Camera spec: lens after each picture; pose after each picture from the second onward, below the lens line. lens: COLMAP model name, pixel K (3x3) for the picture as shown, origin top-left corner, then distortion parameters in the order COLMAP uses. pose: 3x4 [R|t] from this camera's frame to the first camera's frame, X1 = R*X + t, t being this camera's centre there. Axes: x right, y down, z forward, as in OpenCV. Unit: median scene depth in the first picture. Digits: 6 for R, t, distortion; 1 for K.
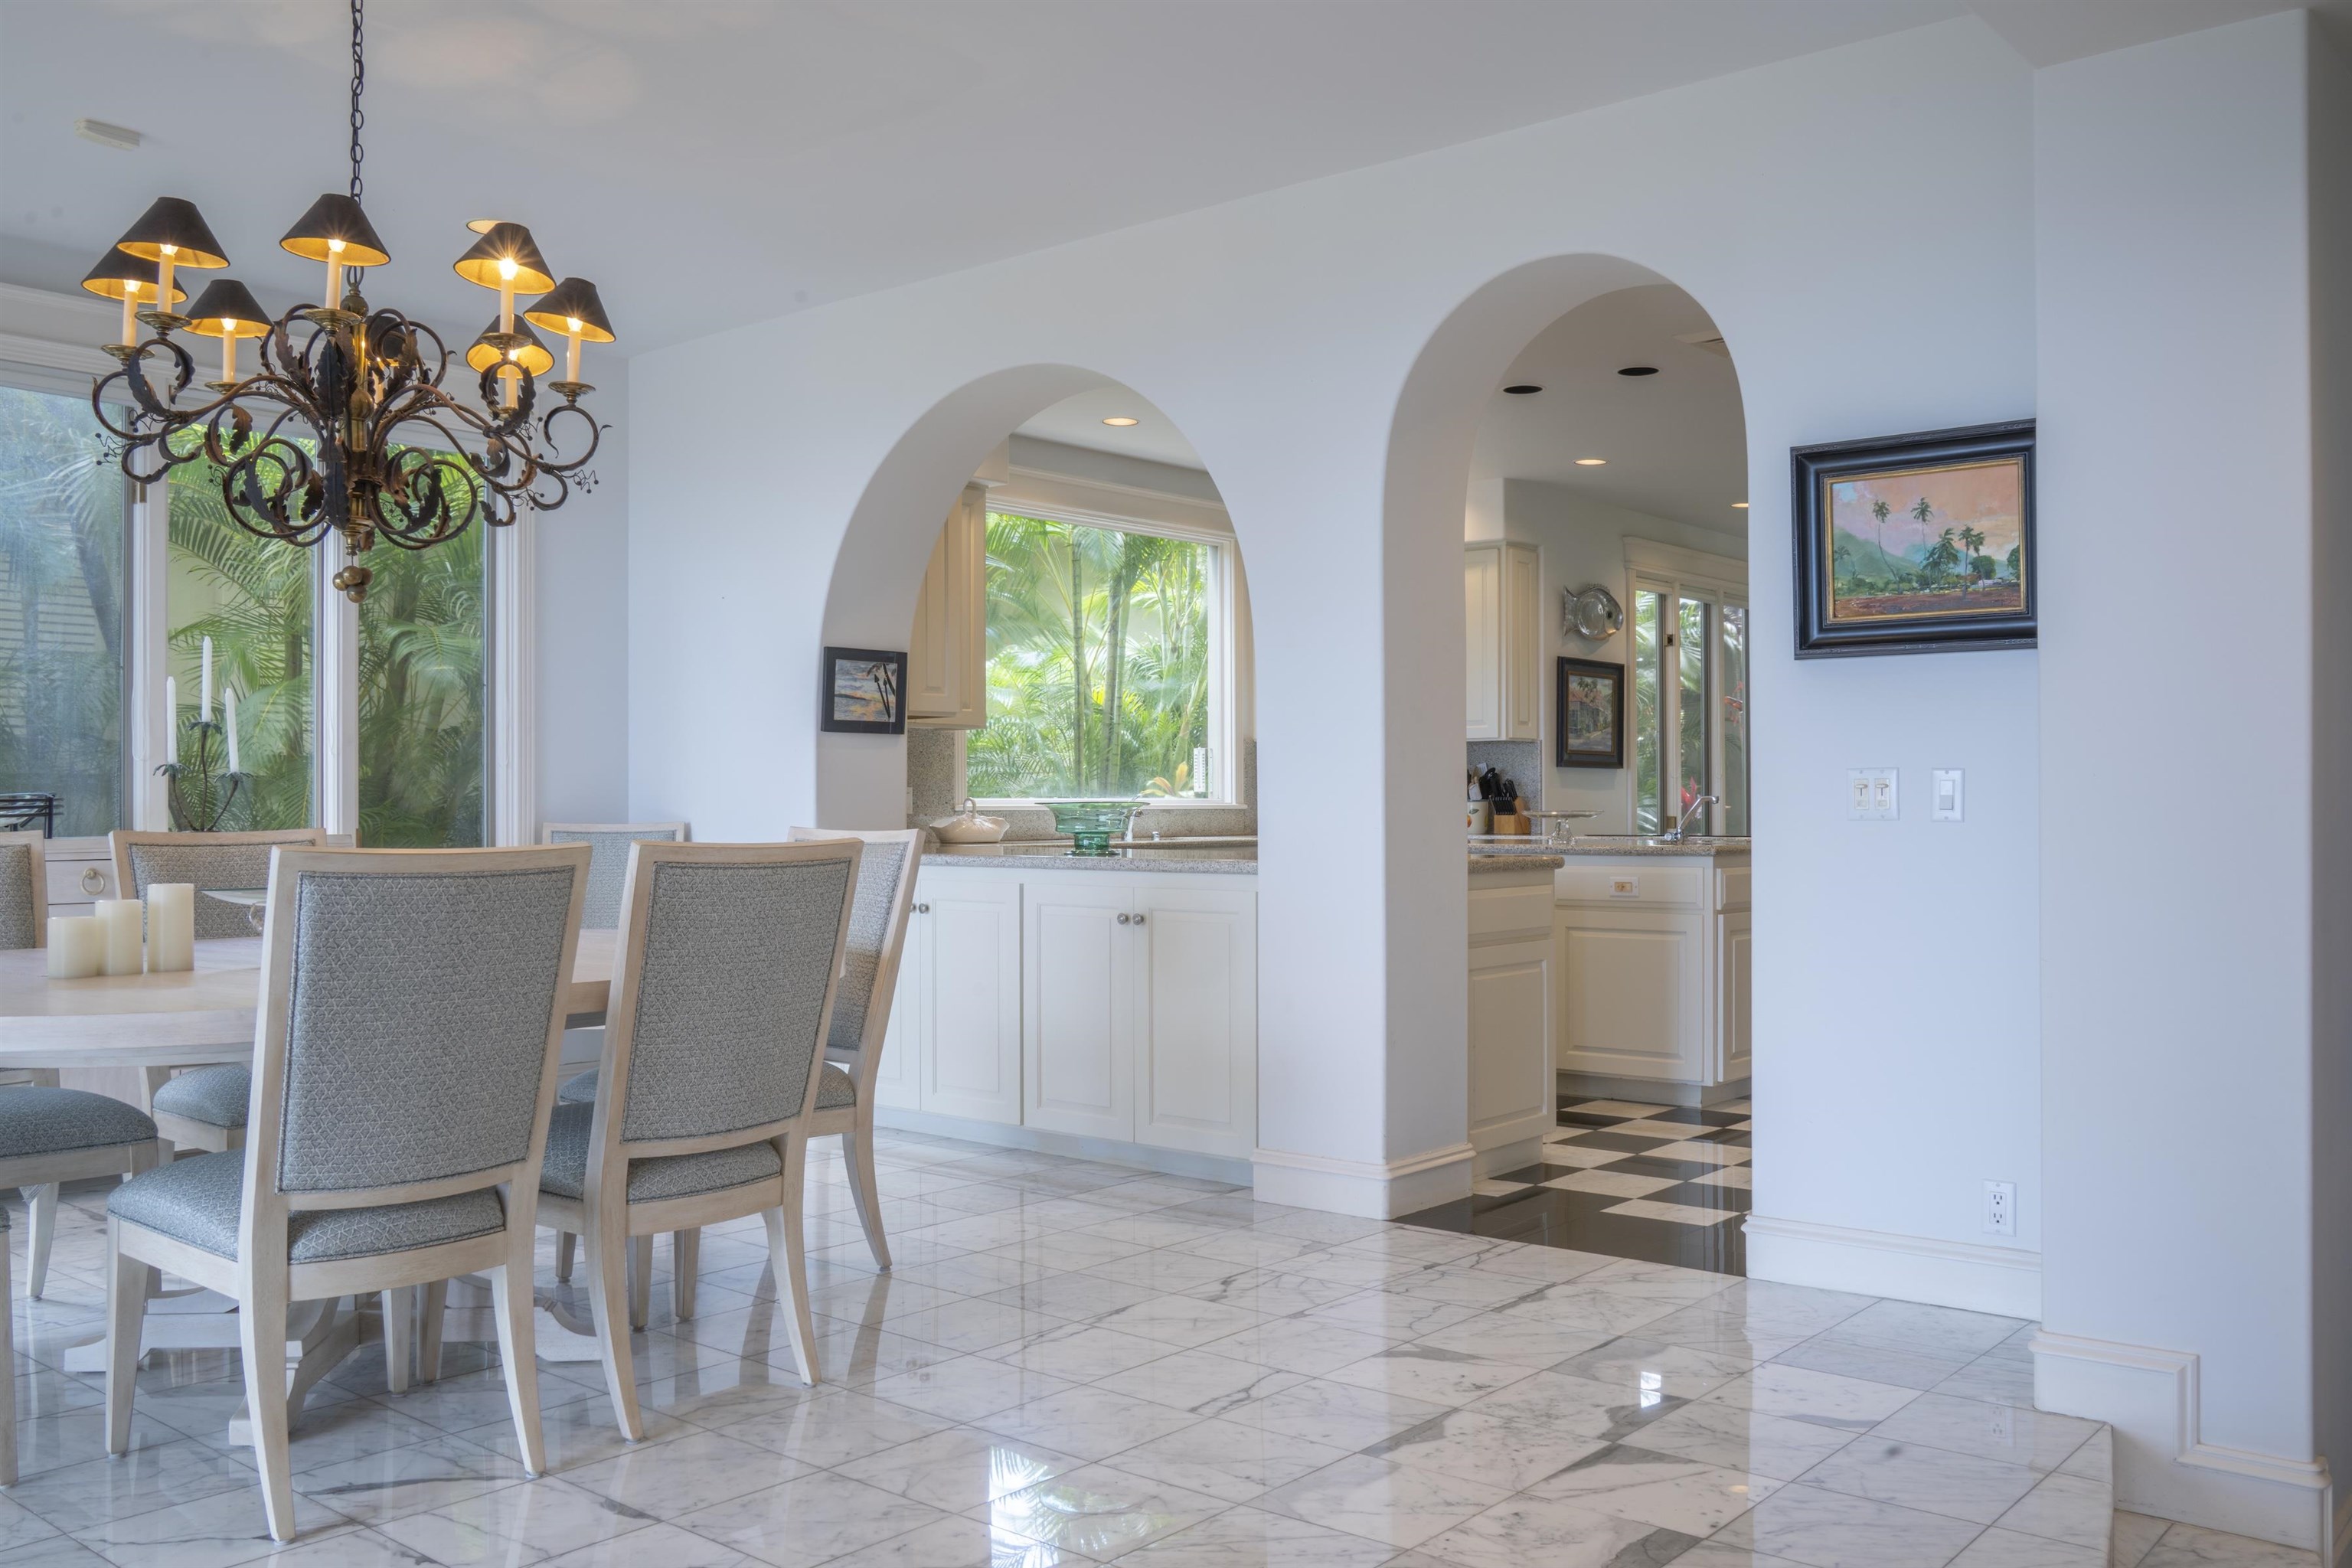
lens RADIAL K [[1972.1, 0, 1166.8], [0, 1972.1, 779.3], [0, 0, 1]] dist [-0.039409, -0.001295]
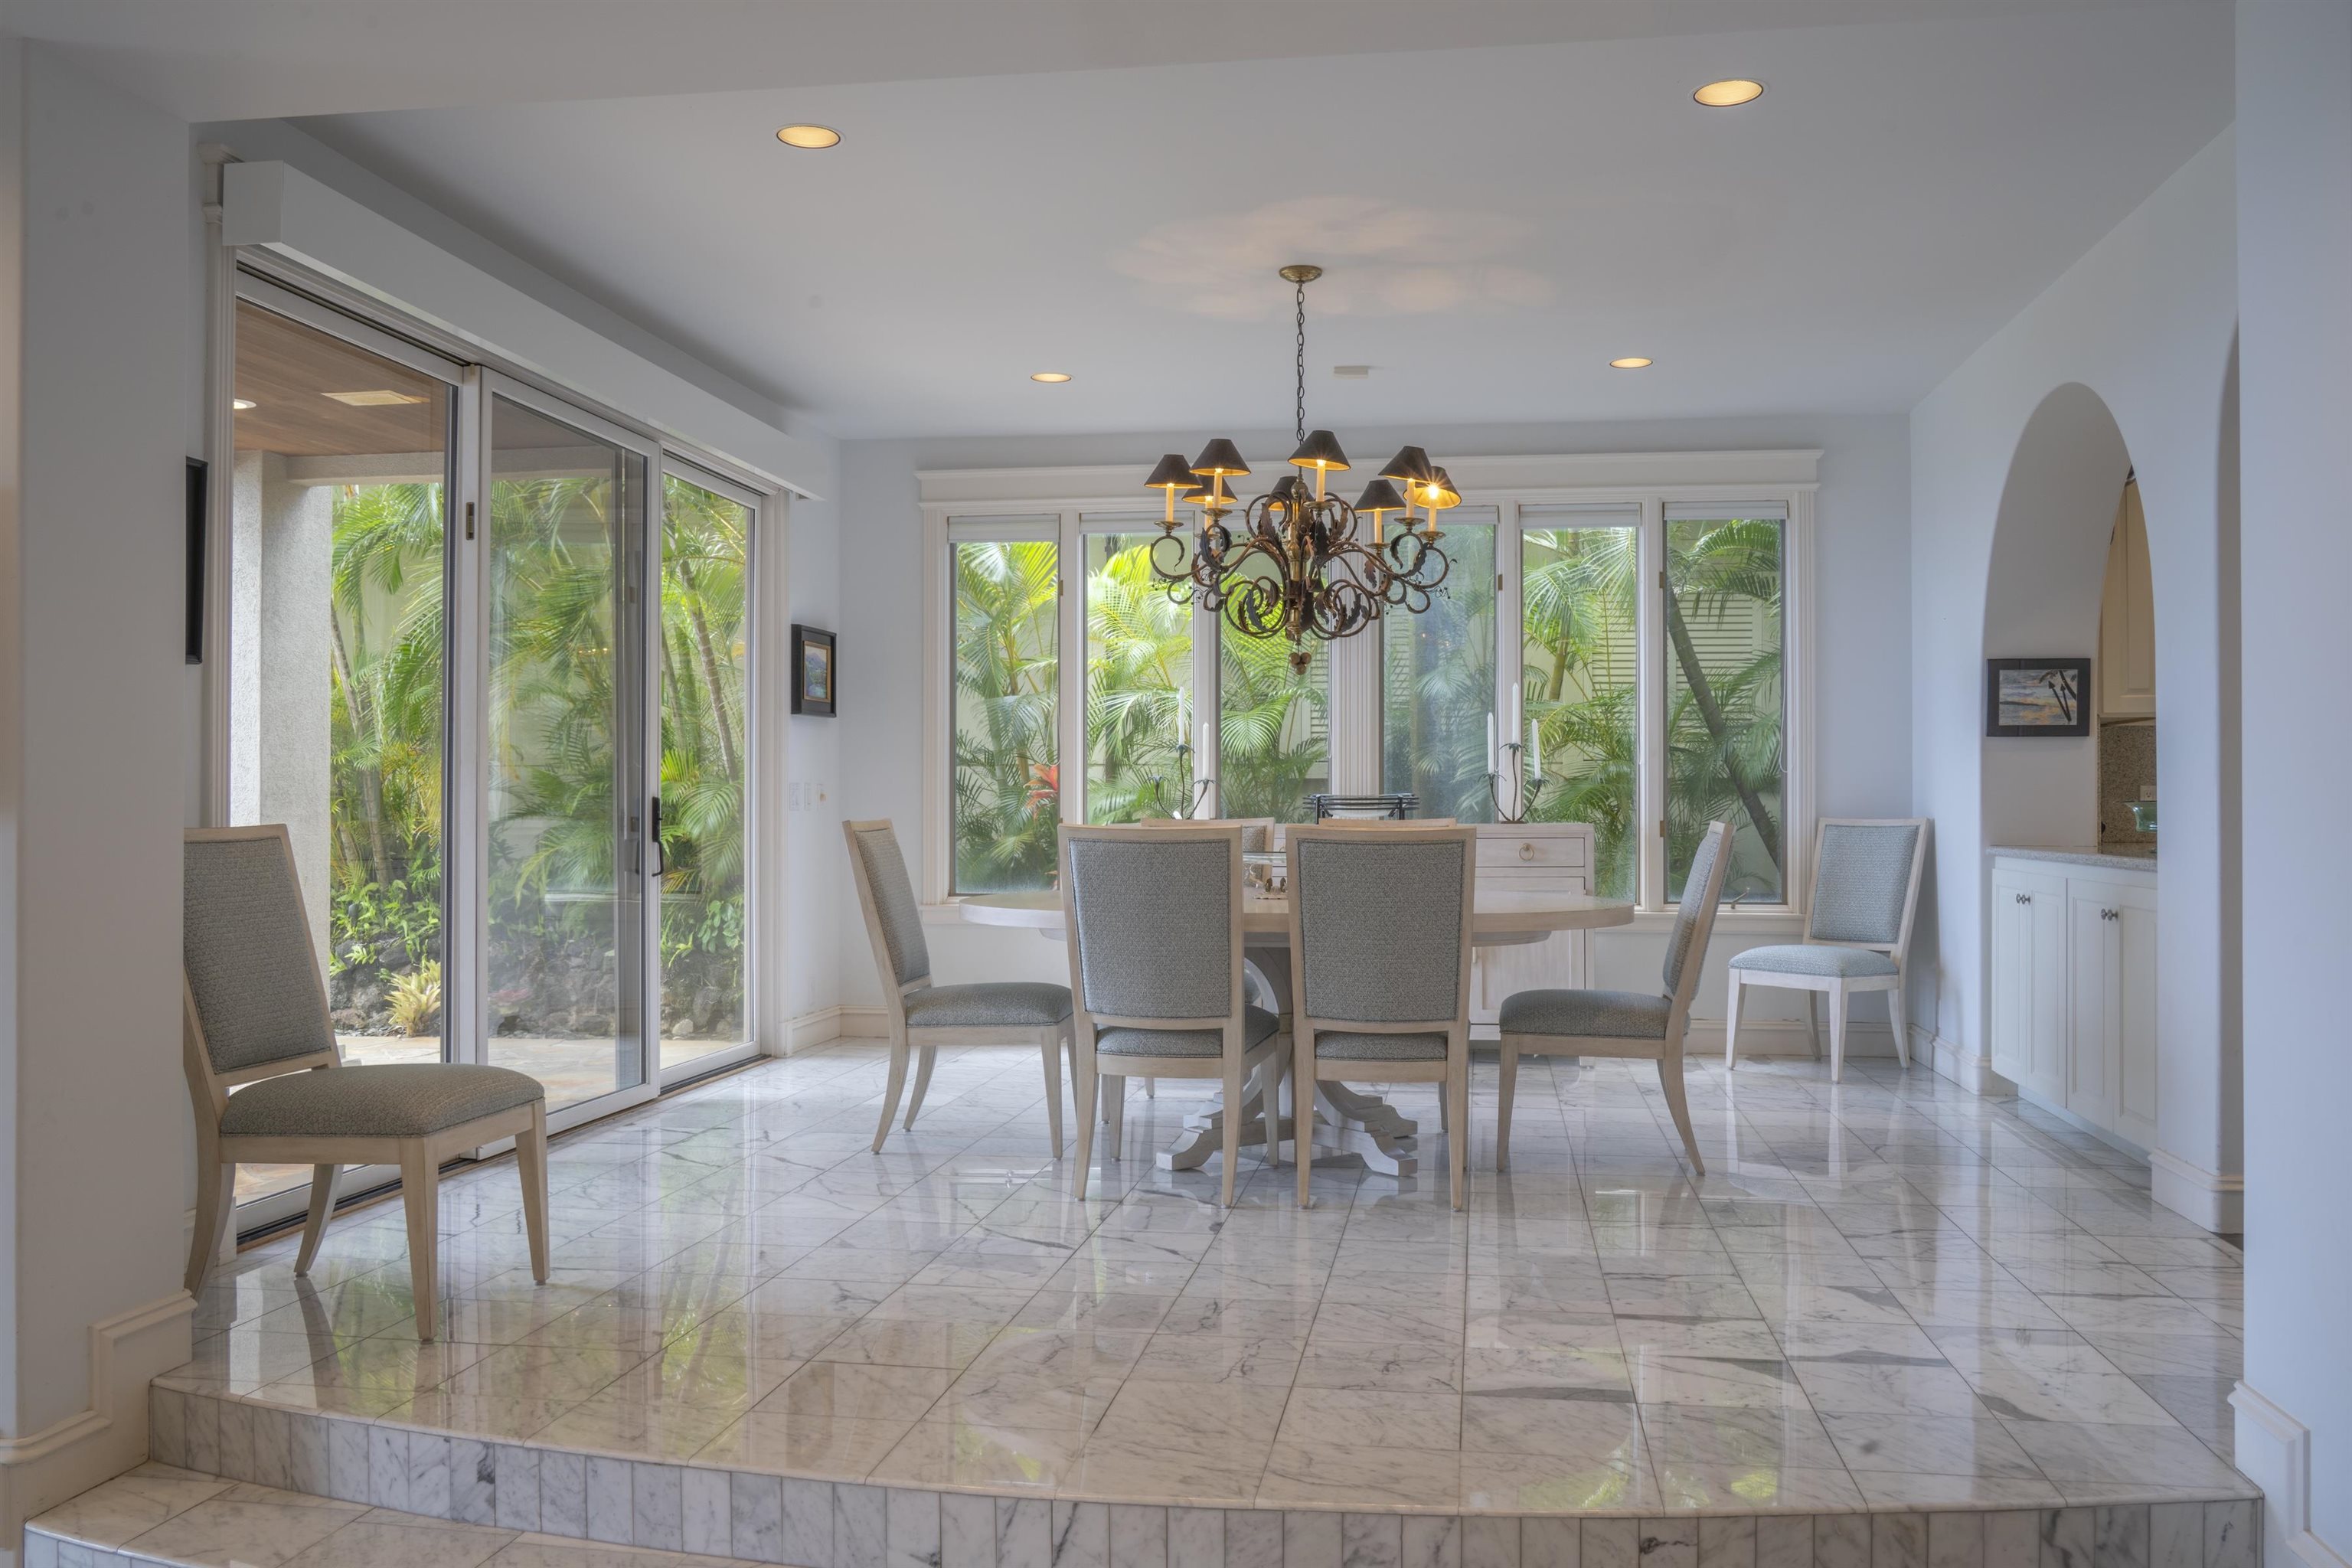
lens RADIAL K [[1883.2, 0, 1176.0], [0, 1883.2, 784.0], [0, 0, 1]] dist [-0.007918, -0.006094]
pose [[0.539222, -0.004155, -0.842153, 0.802128], [0.007657, 0.999971, -0.000031, -0.001841], [0.842129, -0.006432, 0.539238, 0.087678]]
